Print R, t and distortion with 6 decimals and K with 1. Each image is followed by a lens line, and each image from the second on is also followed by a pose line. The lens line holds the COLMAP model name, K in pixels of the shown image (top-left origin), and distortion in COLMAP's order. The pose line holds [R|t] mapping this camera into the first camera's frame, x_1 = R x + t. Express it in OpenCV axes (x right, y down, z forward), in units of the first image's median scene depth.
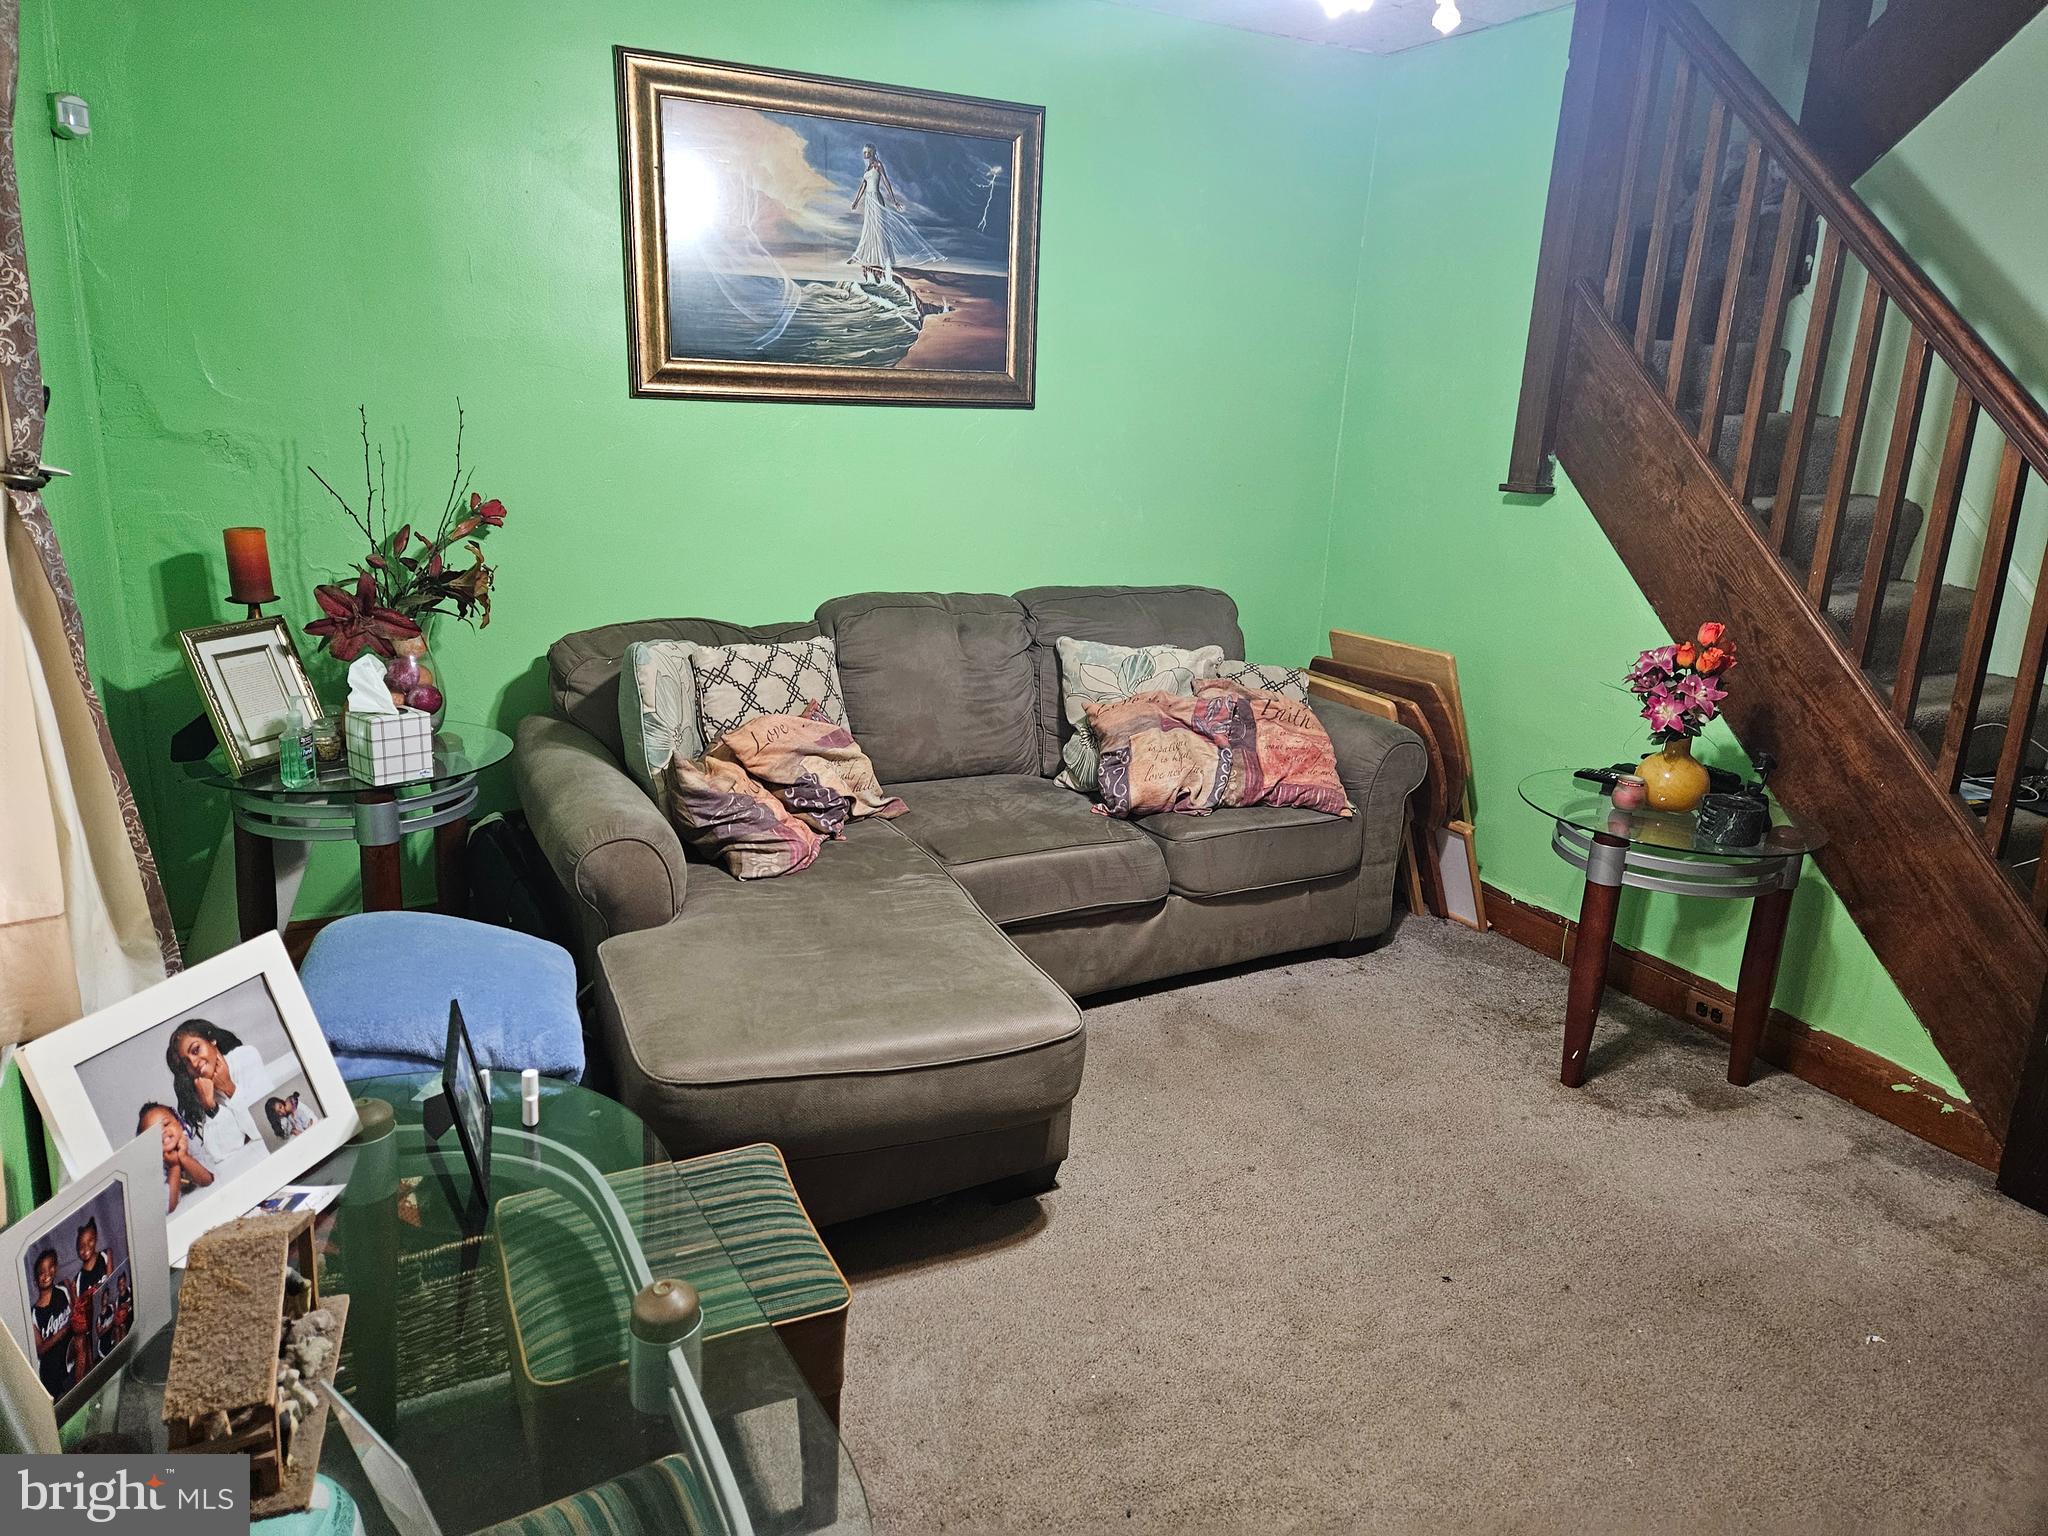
lens RADIAL K [[1345.2, 0, 1013.3], [0, 1345.2, 762.1], [0, 0, 1]] dist [0.039510, -0.002870]
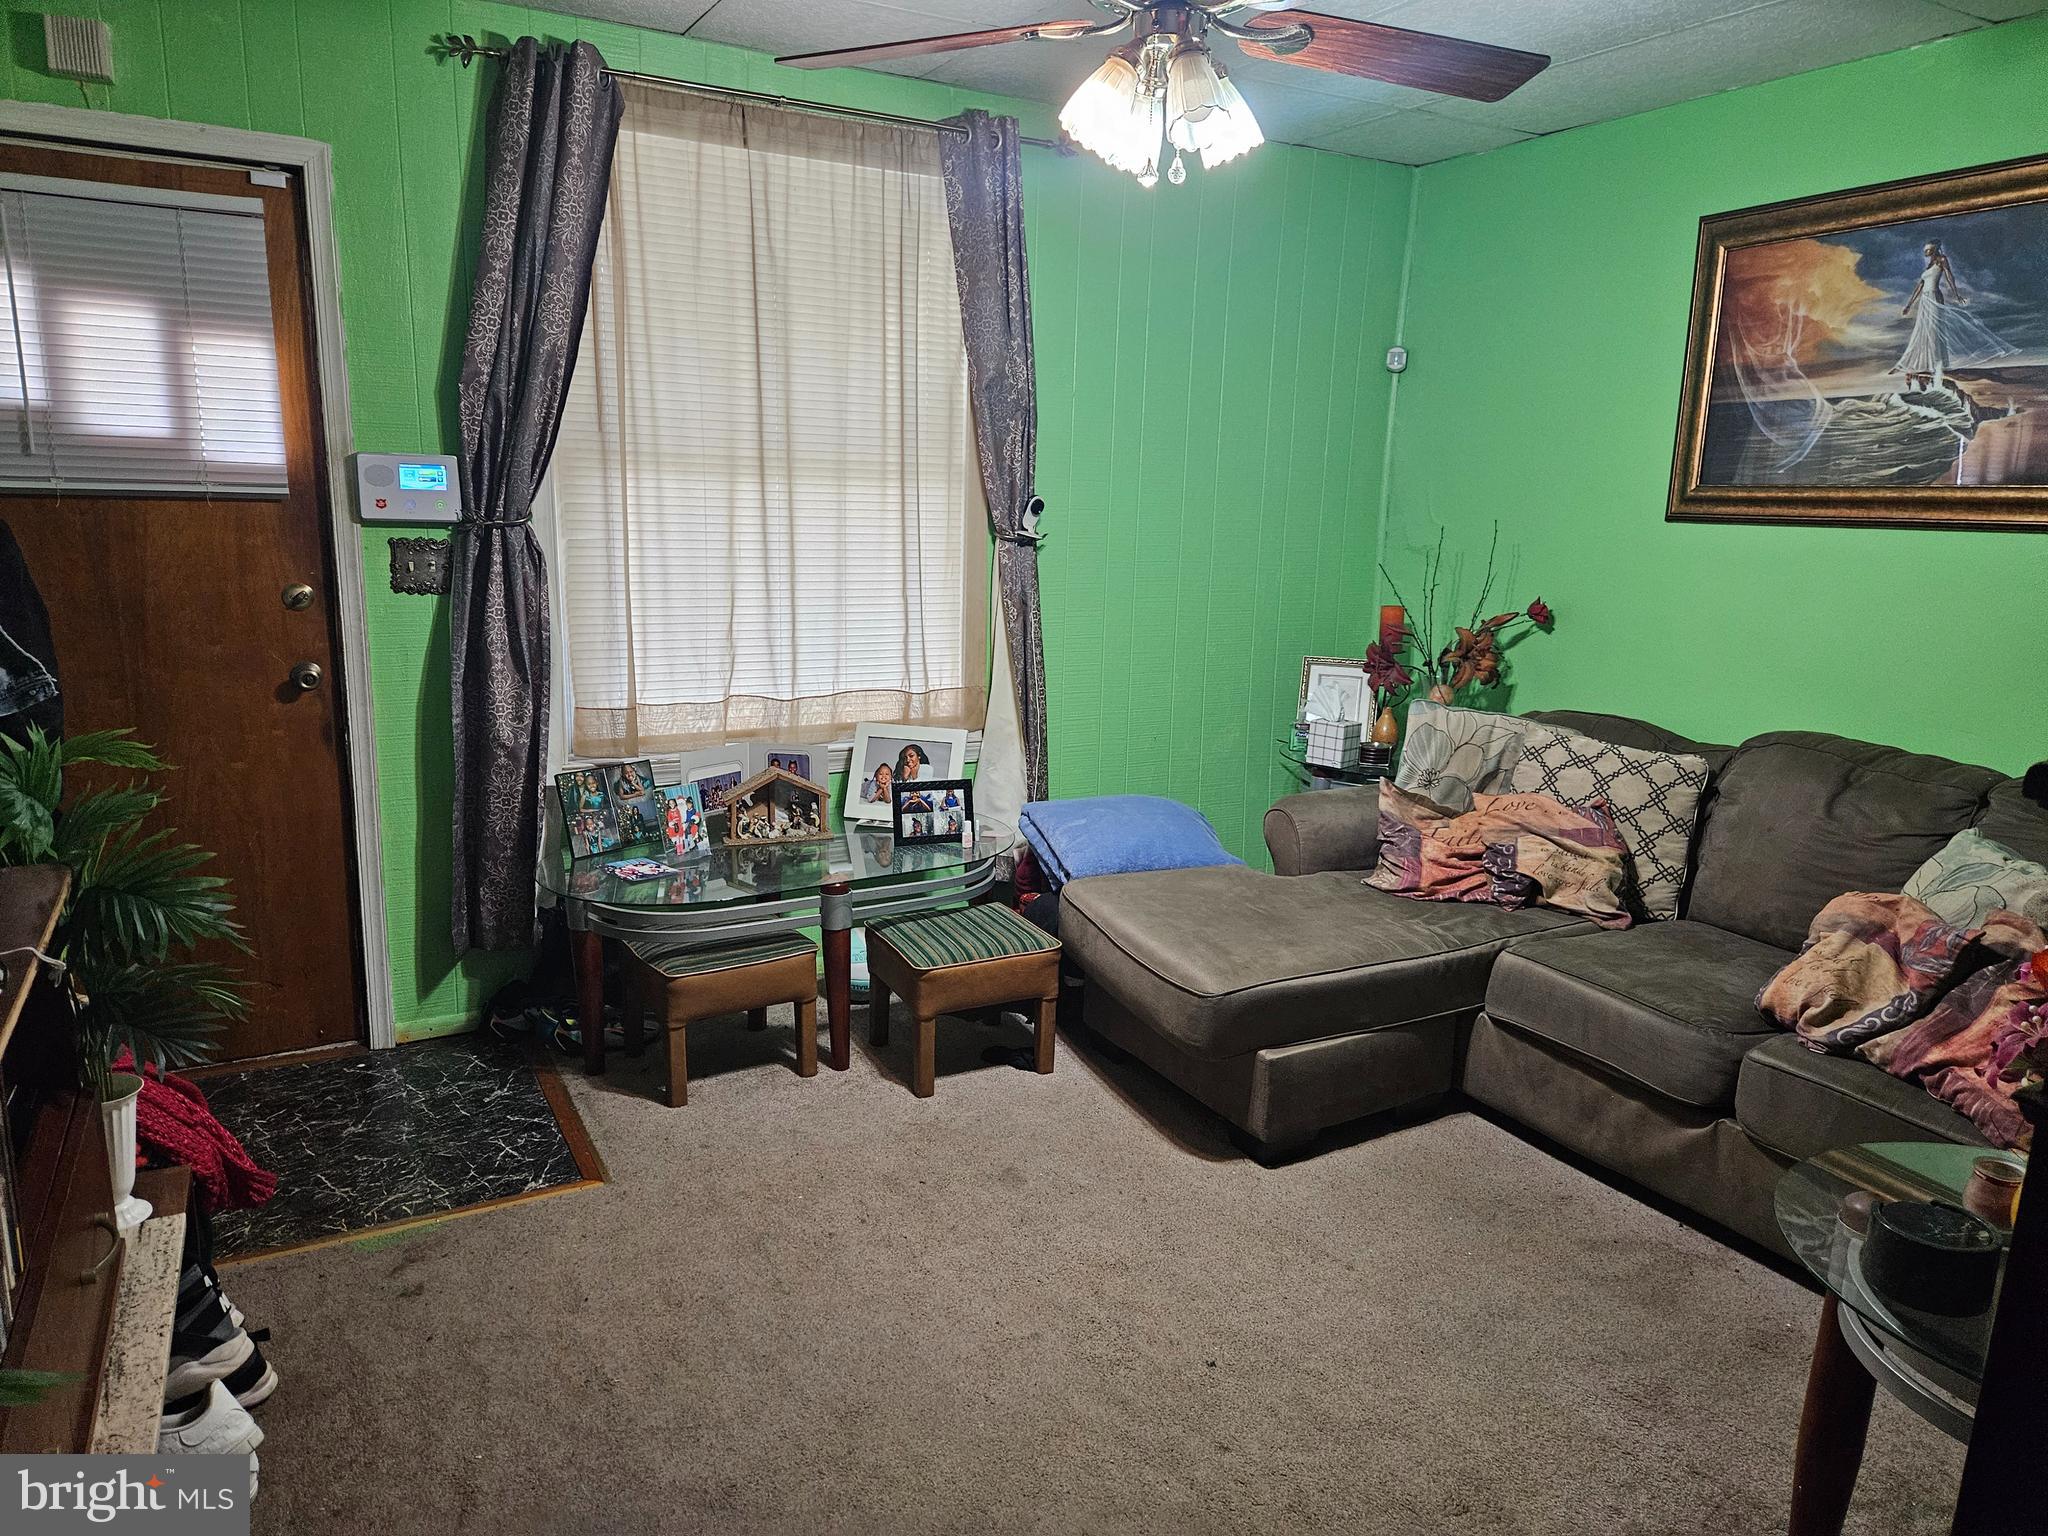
lens RADIAL K [[1345.2, 0, 1015.5], [0, 1345.2, 770.9], [0, 0, 1]] dist [0.039510, -0.002870]
pose [[0.021085, 0.174650, -0.984405, 0.813872], [-0.291492, 0.942919, 0.161046, -0.095575], [0.956341, 0.283551, 0.070790, 0.452030]]
